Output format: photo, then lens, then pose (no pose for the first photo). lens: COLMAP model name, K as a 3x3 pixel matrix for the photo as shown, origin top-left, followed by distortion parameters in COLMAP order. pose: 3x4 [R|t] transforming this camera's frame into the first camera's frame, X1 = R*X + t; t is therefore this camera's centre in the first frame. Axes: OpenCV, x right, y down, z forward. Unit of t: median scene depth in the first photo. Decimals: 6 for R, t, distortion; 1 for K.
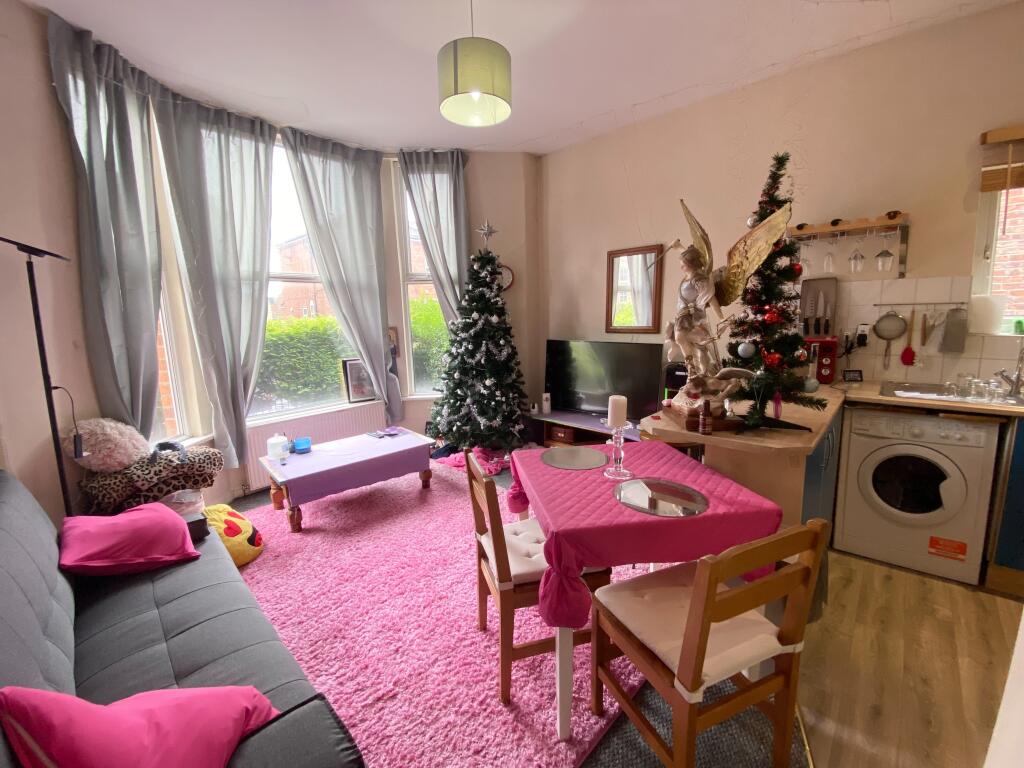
lens RADIAL K [[422.0, 0, 506.3], [0, 422.0, 382.9], [0, 0, 1]] dist [-0.013500, -0.004497]
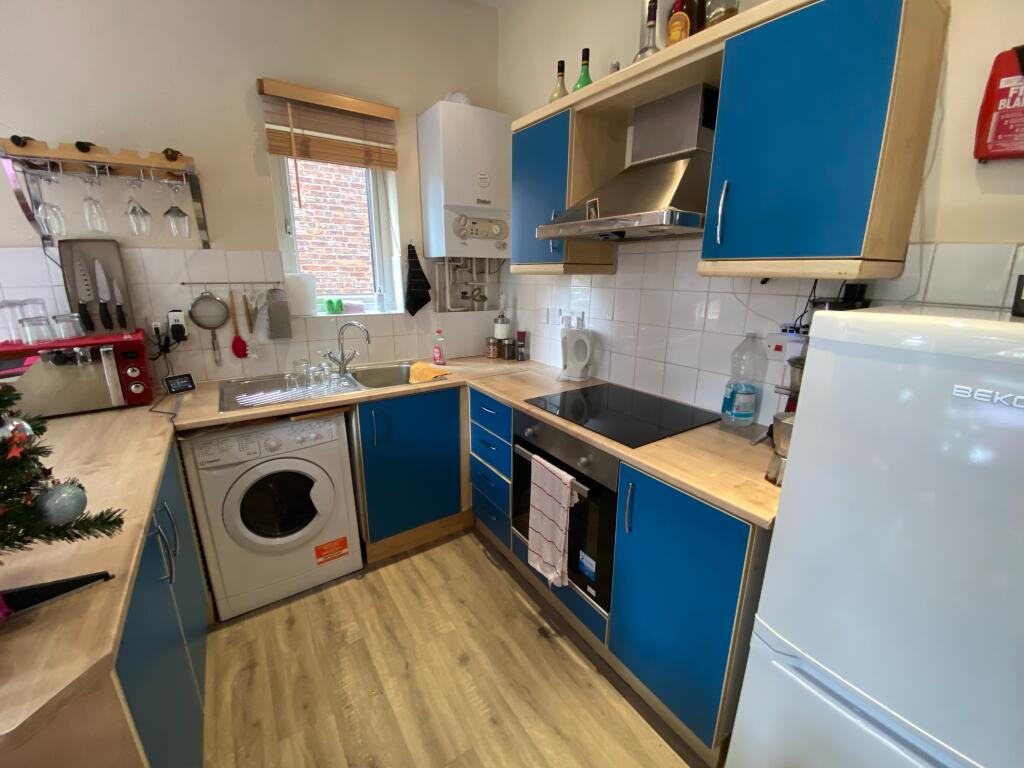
lens RADIAL K [[422.0, 0, 512.6], [0, 422.0, 377.6], [0, 0, 1]] dist [-0.013500, -0.004497]
pose [[0.219551, -0.209471, 0.952848, 0.302624], [0.143967, 0.972941, 0.180716, -0.081581], [-0.964920, 0.097503, 0.243768, 0.300389]]
